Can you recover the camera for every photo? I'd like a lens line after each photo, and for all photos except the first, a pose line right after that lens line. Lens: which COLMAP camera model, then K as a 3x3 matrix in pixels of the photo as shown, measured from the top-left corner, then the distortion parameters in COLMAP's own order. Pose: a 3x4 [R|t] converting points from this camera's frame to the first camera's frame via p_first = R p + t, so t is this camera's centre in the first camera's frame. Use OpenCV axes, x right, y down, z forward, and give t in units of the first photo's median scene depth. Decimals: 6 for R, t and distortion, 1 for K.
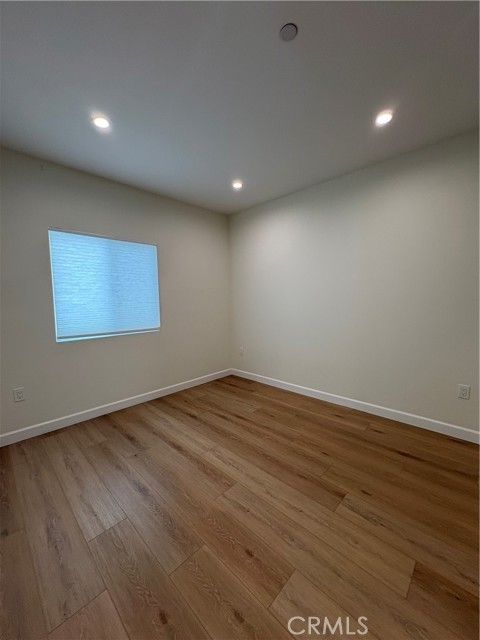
lens RADIAL K [[256.0, 0, 238.1], [0, 256.0, 319.2], [0, 0, 1]] dist [0.000432, 0.000184]
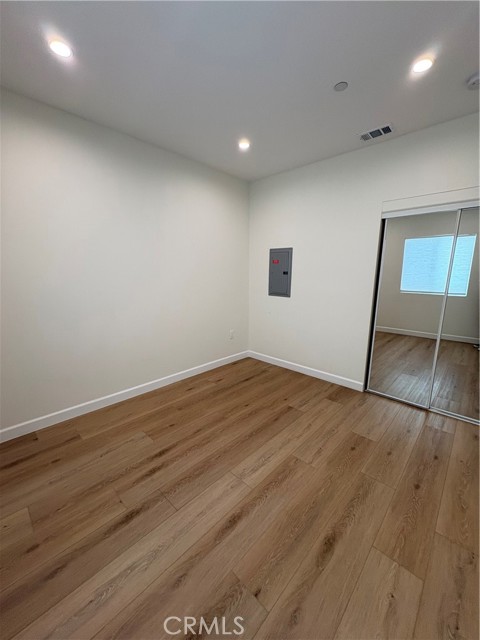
lens RADIAL K [[256.0, 0, 238.1], [0, 256.0, 319.2], [0, 0, 1]] dist [0.000432, 0.000184]
pose [[-0.015061, -0.165514, 0.986092, -0.721331], [0.076749, 0.983103, 0.166185, -0.090985], [-0.996937, 0.078185, -0.002103, 0.876556]]
